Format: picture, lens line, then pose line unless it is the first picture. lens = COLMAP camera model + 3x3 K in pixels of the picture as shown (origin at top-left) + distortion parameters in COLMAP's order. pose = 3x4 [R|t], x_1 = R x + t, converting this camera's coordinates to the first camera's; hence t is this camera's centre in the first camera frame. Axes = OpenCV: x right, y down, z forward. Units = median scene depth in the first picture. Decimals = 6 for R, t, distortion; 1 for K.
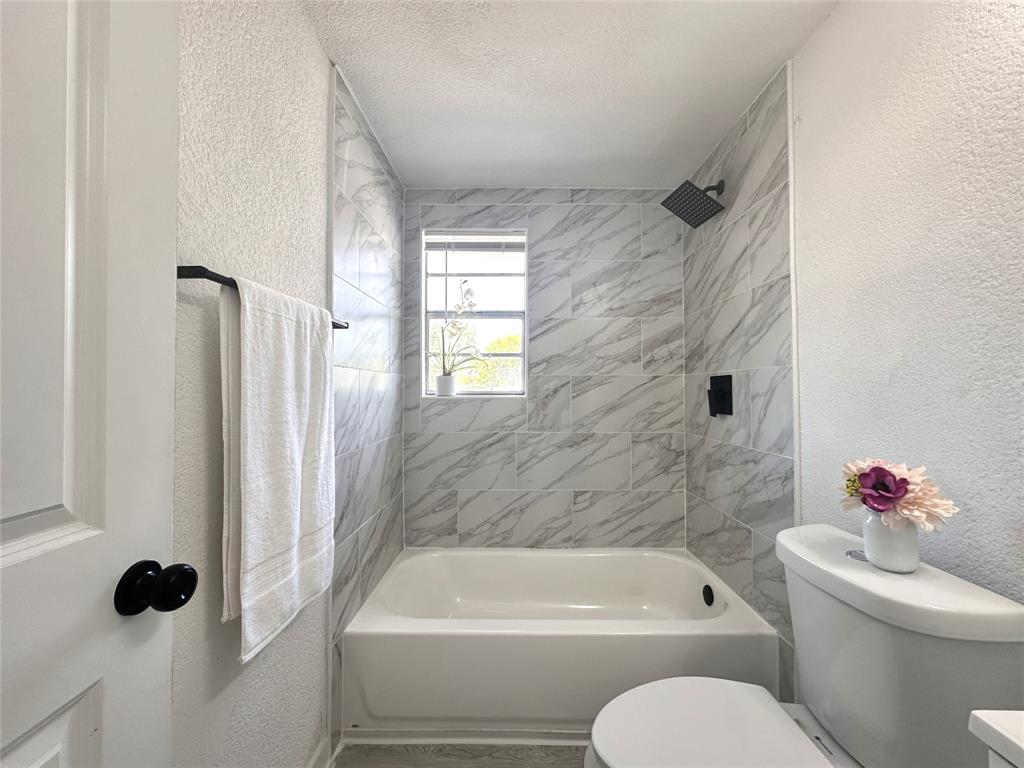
lens RADIAL K [[402.9, 0, 520.0], [0, 402.9, 383.5], [0, 0, 1]] dist [-0.001397, 0.000698]
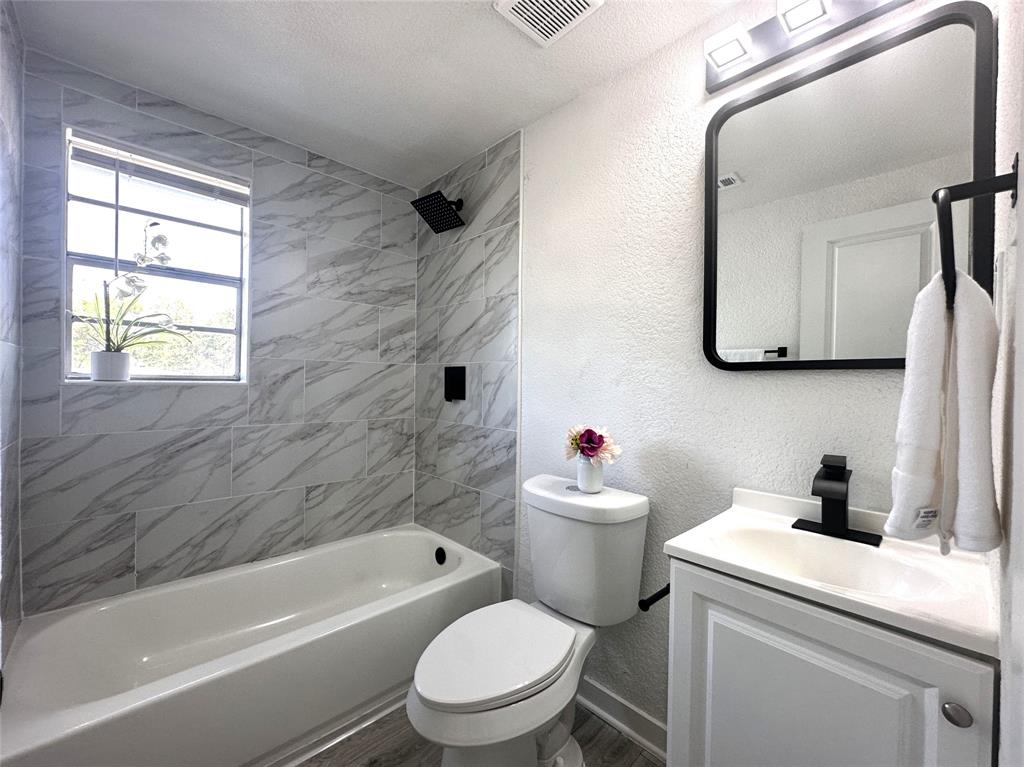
lens RADIAL K [[402.9, 0, 520.0], [0, 402.9, 383.0], [0, 0, 1]] dist [-0.001397, 0.000698]
pose [[0.732018, 0.008795, 0.681228, -0.142432], [-0.028131, 0.999454, 0.017324, 0.002103], [-0.680704, -0.031845, 0.731866, 0.010996]]
